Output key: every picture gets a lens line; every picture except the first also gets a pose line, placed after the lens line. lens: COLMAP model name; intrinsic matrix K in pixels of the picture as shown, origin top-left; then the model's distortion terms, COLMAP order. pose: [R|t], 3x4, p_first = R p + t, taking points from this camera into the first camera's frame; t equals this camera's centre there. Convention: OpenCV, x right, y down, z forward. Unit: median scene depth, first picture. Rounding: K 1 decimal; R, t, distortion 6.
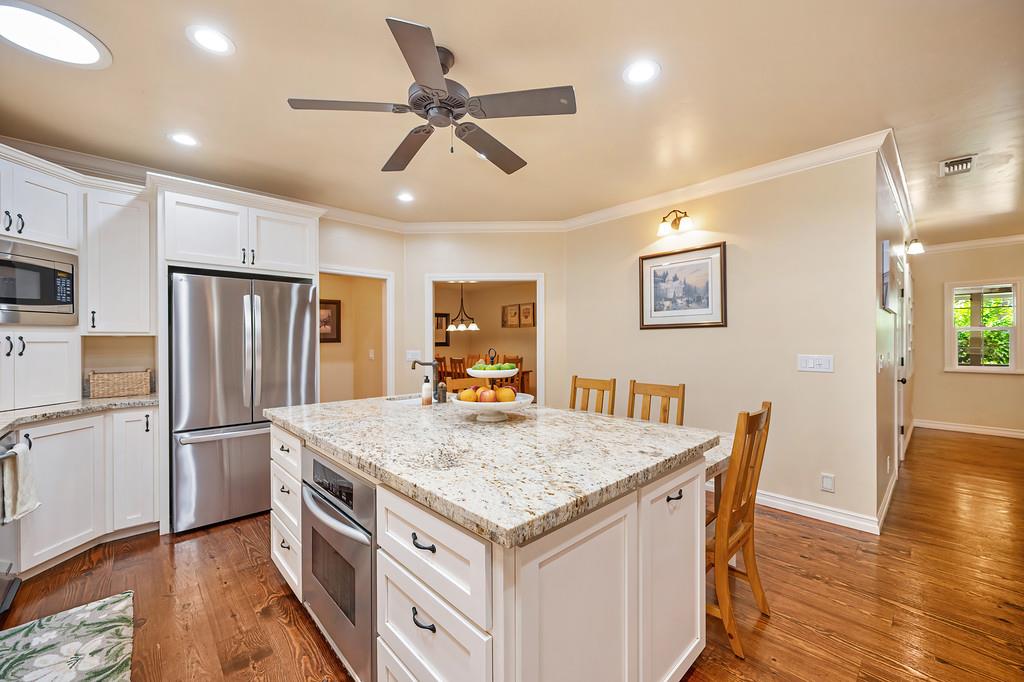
lens RADIAL K [[403.4, 0, 513.2], [0, 403.4, 339.7], [0, 0, 1]] dist [-0.003930, 0.001086]
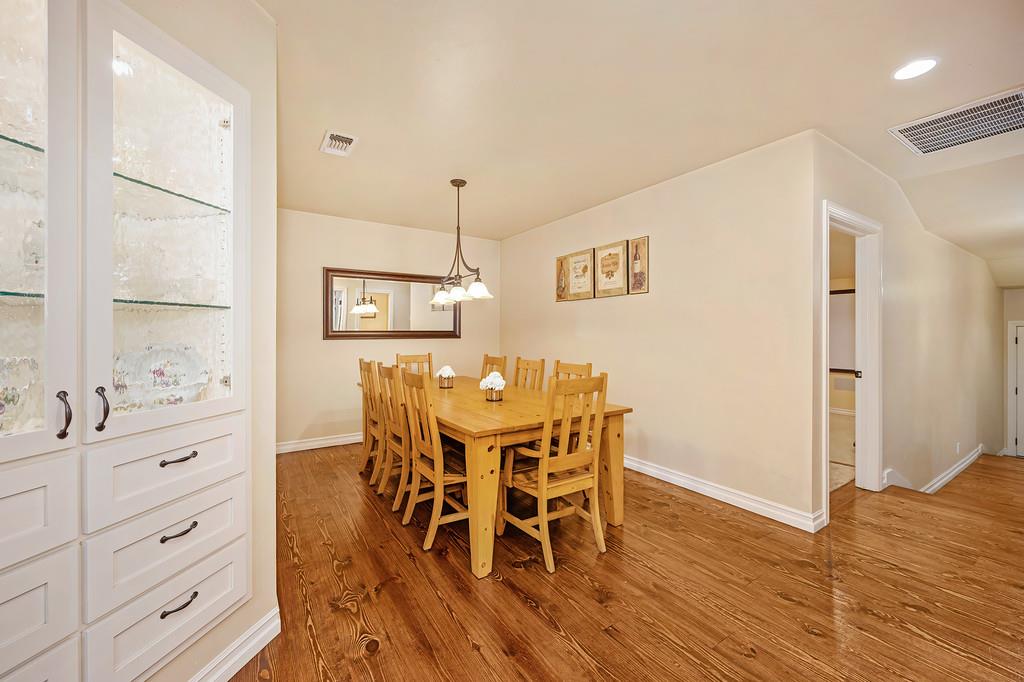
lens RADIAL K [[403.4, 0, 512.7], [0, 403.4, 334.5], [0, 0, 1]] dist [-0.003930, 0.001086]
pose [[0.985452, 0.005018, -0.169881, 0.008530], [-0.003824, 0.999966, 0.007351, 0.025150], [0.169912, -0.006594, 0.985437, 1.740121]]
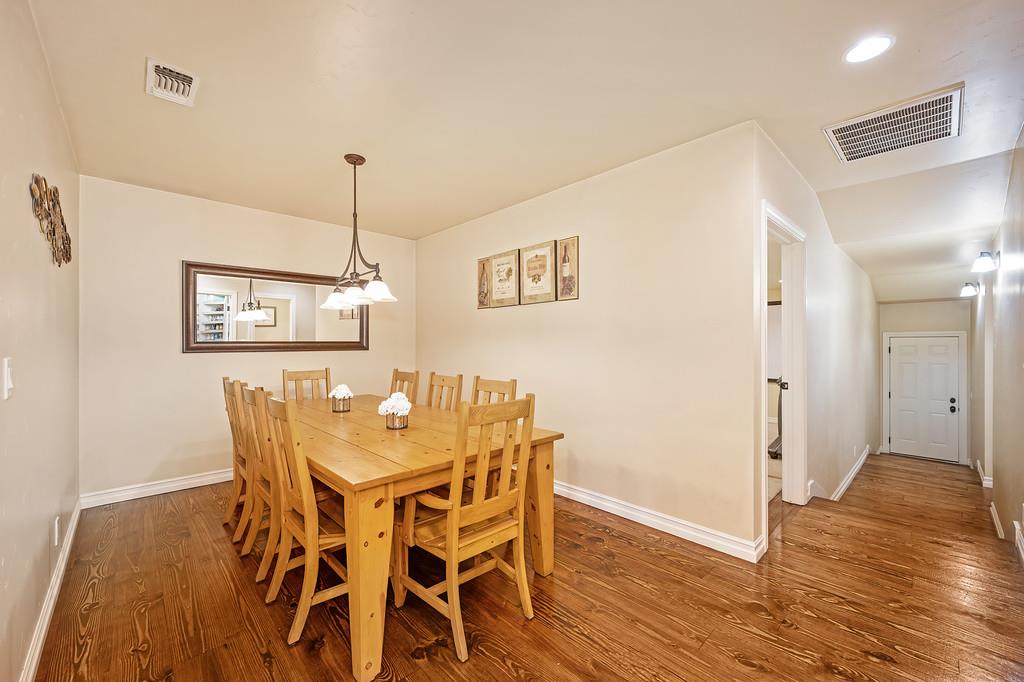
lens RADIAL K [[403.4, 0, 509.4], [0, 403.4, 342.2], [0, 0, 1]] dist [-0.003930, 0.001086]
pose [[0.999995, 0.002926, 0.000959, 0.017574], [-0.002925, 0.999995, -0.001144, 0.025241], [-0.000962, 0.001141, 0.999999, 1.931449]]
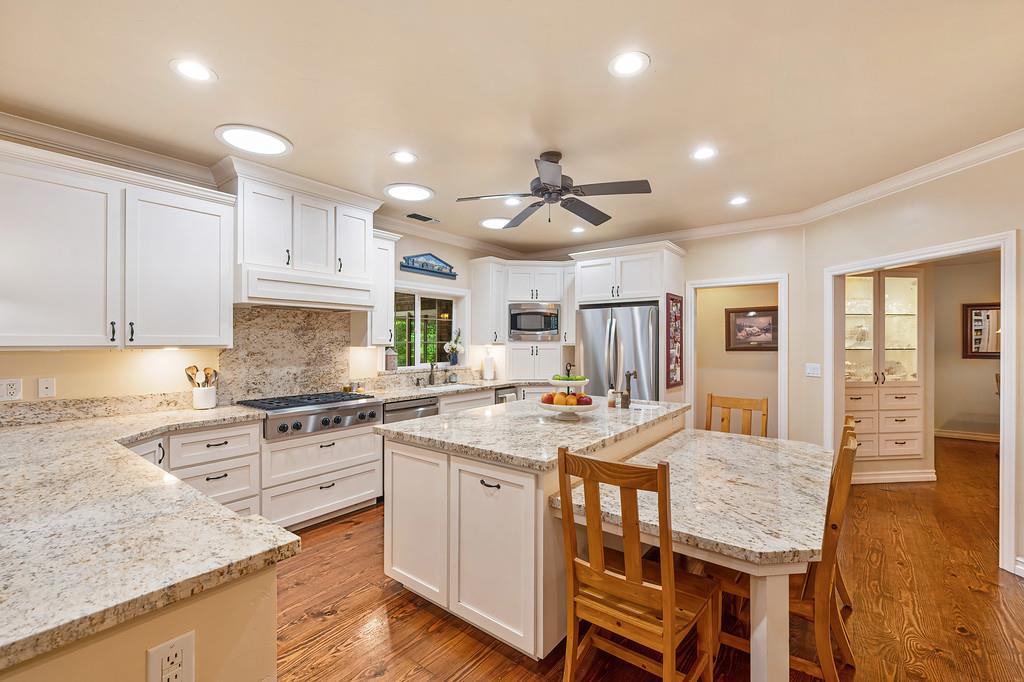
lens RADIAL K [[431.2, 0, 508.8], [0, 431.2, 341.6], [0, 0, 1]] dist [0.001224, -0.000201]
pose [[0.146872, 0.005077, -0.989142, 0.925080], [-0.001106, 0.999987, 0.004969, -0.039295], [0.989155, 0.000364, 0.146876, 0.448616]]
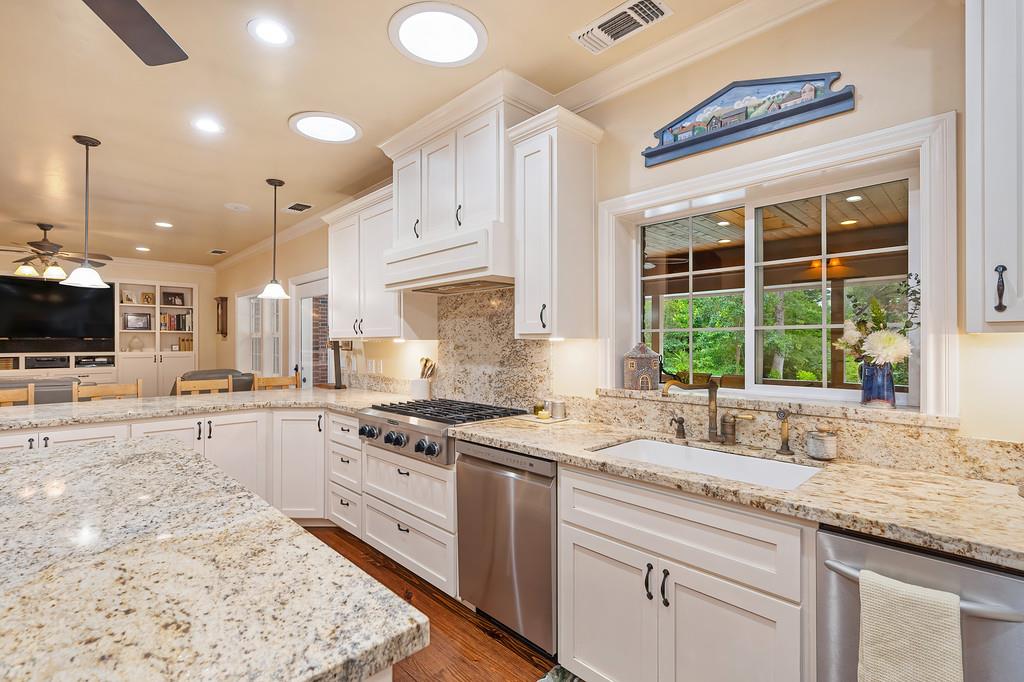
lens RADIAL K [[471.9, 0, 532.8], [0, 471.9, 346.2], [0, 0, 1]] dist [-0.002359, -0.000228]
pose [[-0.999430, 0.004894, -0.033409, -0.580810], [0.004750, 0.999979, 0.004402, -0.003039], [0.033429, 0.004240, -0.999432, 1.094358]]
